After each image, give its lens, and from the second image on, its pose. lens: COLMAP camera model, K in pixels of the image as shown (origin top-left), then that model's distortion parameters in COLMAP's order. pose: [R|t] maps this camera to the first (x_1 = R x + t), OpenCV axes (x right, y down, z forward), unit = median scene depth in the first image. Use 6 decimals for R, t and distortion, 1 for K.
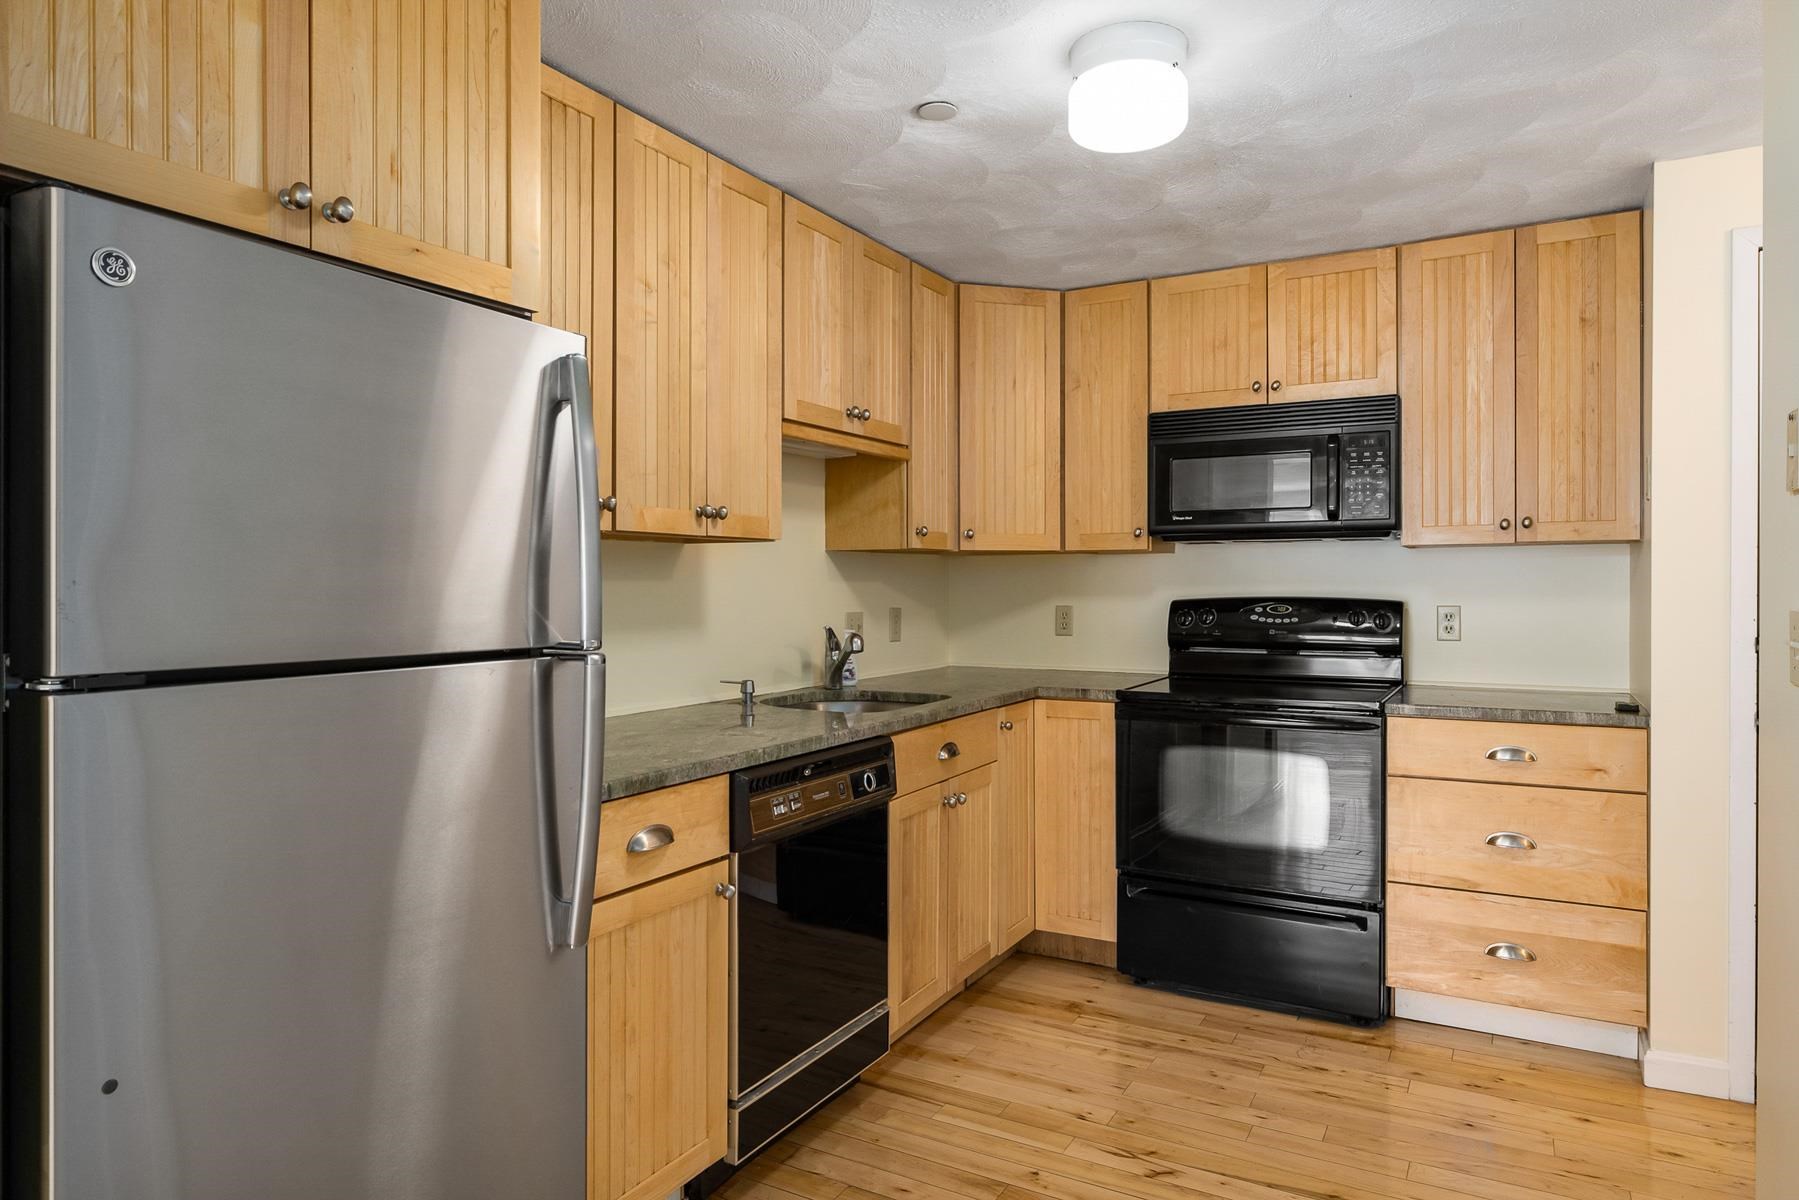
lens RADIAL K [[1088.7, 0, 900.8], [0, 1088.7, 591.2], [0, 0, 1]] dist [-0.003923, 0.000549]
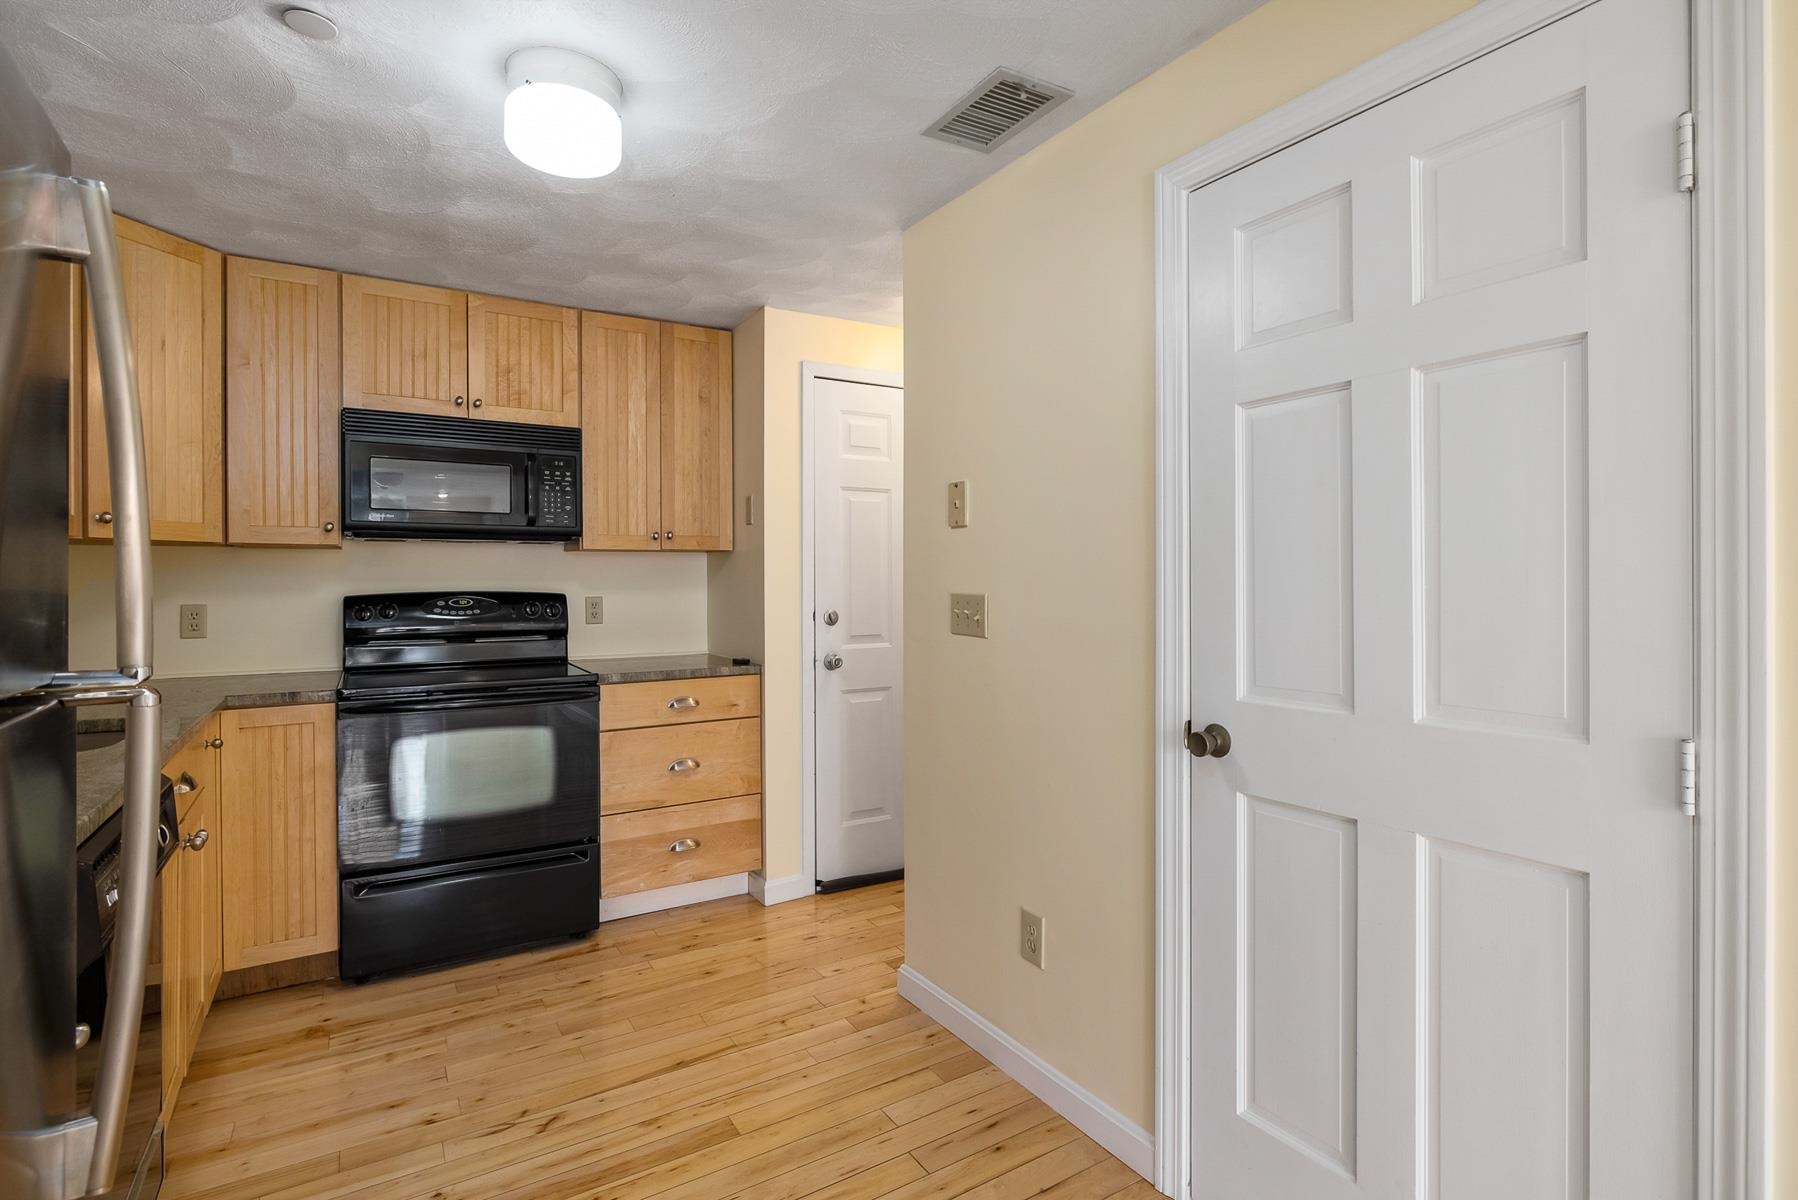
lens RADIAL K [[875.3, 0, 900.0], [0, 875.3, 585.7], [0, 0, 1]] dist [-0.001015, 0.000606]
pose [[0.481966, -0.005218, 0.876175, -0.258118], [0.007412, 0.999971, 0.001877, 0.001123], [-0.876159, 0.005590, 0.481990, 0.198464]]
